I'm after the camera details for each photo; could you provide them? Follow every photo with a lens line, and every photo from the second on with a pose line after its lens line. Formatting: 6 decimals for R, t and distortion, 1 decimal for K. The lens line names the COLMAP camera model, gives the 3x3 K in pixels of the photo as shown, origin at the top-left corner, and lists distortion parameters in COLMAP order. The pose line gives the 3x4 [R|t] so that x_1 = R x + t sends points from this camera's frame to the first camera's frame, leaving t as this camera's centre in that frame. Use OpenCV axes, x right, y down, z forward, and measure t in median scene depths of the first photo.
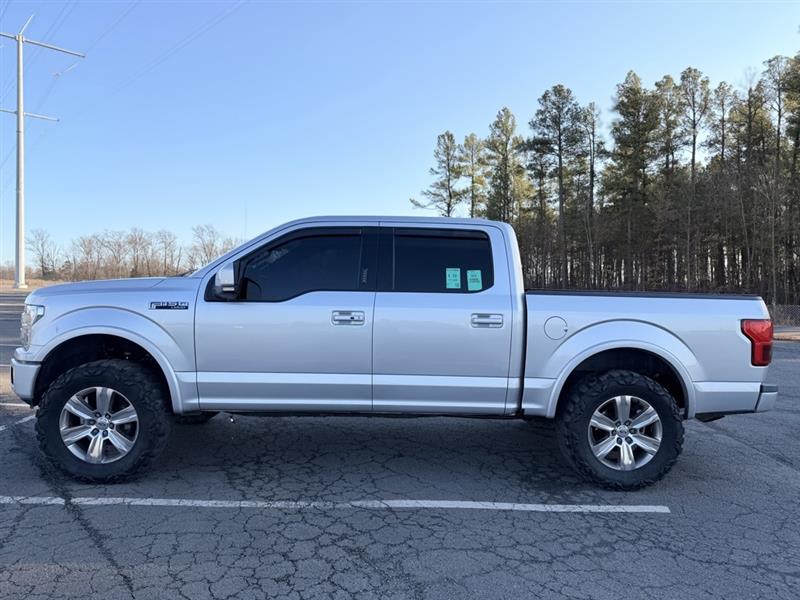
lens RADIAL K [[578.3, 0, 400.0], [0, 578.3, 300.0], [0, 0, 1]] dist [0.010294, -0.000059]
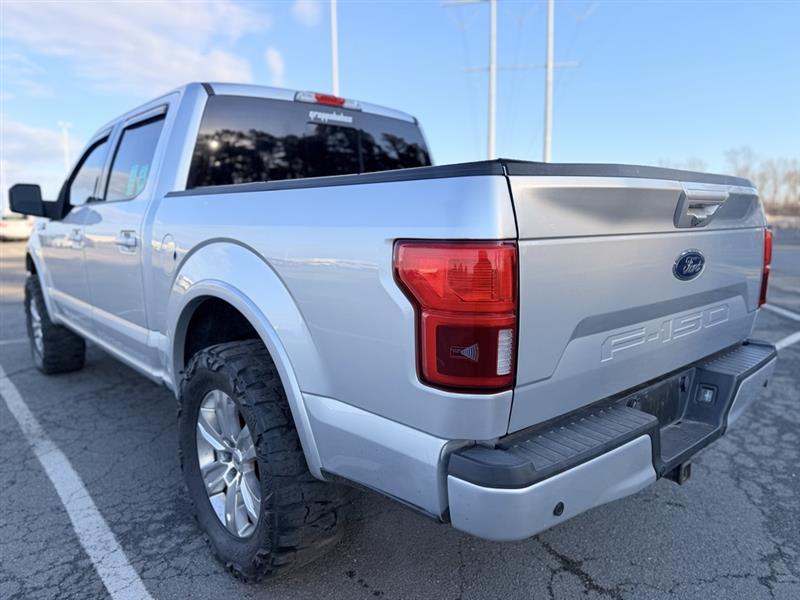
lens RADIAL K [[572.6, 0, 378.6], [0, 572.6, 297.2], [0, 0, 1]] dist [-0.000495, -0.003058]
pose [[0.624975, 0.079084, -0.776629, 0.867940], [0.006782, 0.994268, 0.106703, 0.032816], [0.780615, -0.071954, 0.620856, 0.818077]]
